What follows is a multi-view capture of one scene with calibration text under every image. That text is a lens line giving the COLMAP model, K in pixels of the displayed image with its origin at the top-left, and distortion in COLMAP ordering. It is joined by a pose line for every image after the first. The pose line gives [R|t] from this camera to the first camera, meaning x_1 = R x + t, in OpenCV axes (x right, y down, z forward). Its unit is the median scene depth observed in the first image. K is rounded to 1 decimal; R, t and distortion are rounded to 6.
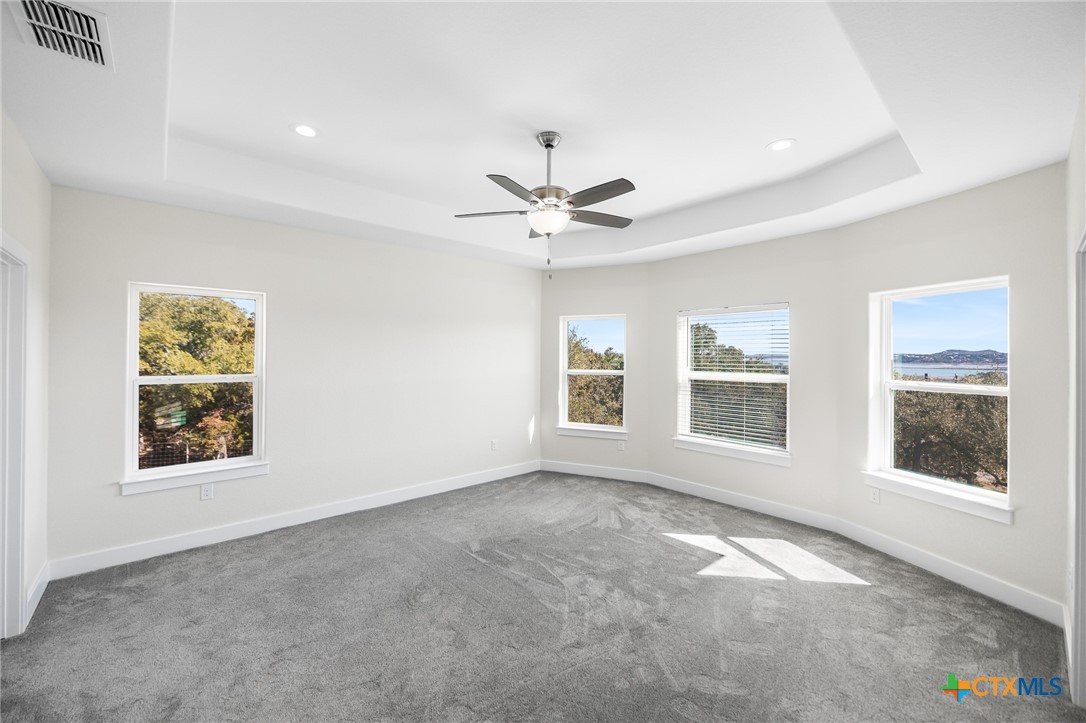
lens RADIAL K [[432.9, 0, 534.1], [0, 432.9, 351.5], [0, 0, 1]] dist [0.000921, -0.005394]
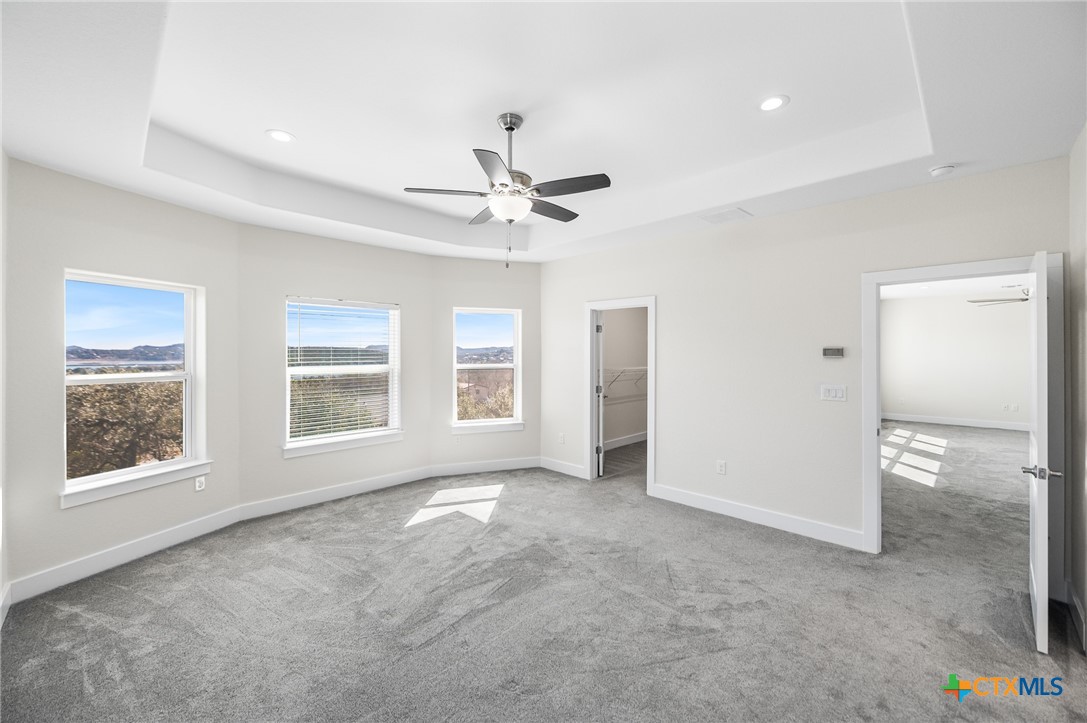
lens RADIAL K [[433.3, 0, 534.6], [0, 433.3, 351.5], [0, 0, 1]] dist [0.000921, -0.005394]
pose [[-0.055079, -0.002486, 0.998479, -0.629693], [-0.006324, 0.999978, 0.002141, 0.012076], [-0.998462, -0.006196, -0.055094, 0.673456]]
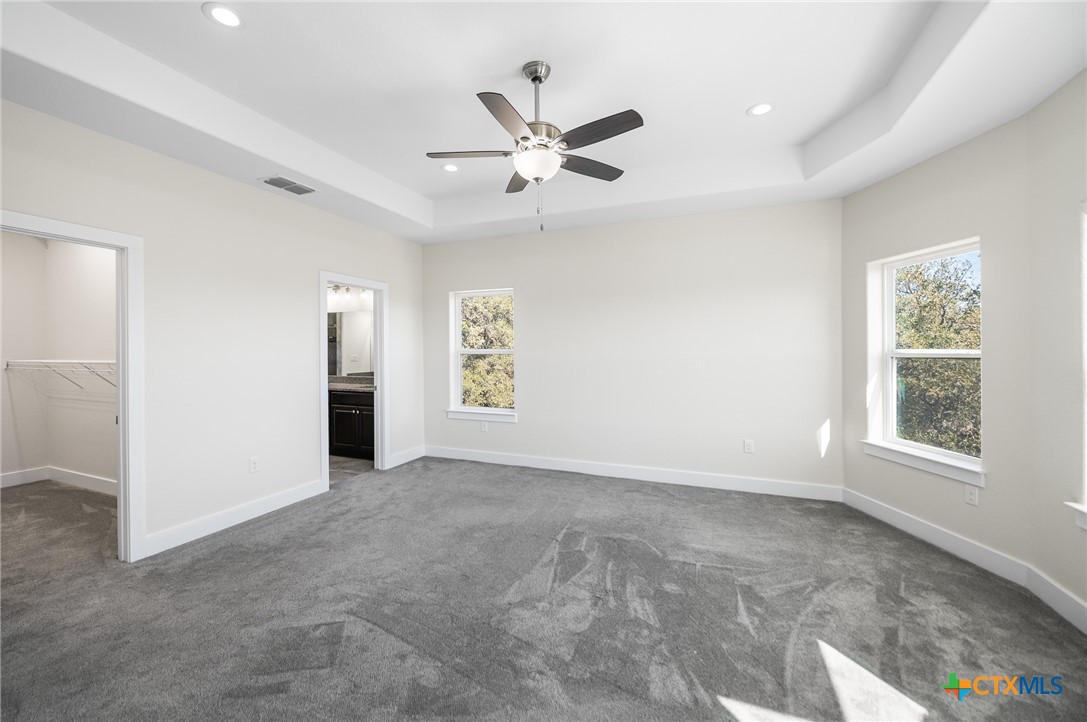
lens RADIAL K [[433.3, 0, 534.6], [0, 433.3, 351.0], [0, 0, 1]] dist [0.000921, -0.005394]
pose [[0.416457, -0.009997, -0.909101, 0.579924], [0.031708, 0.999491, 0.003534, 0.034196], [0.908602, -0.030298, 0.416562, 0.406495]]
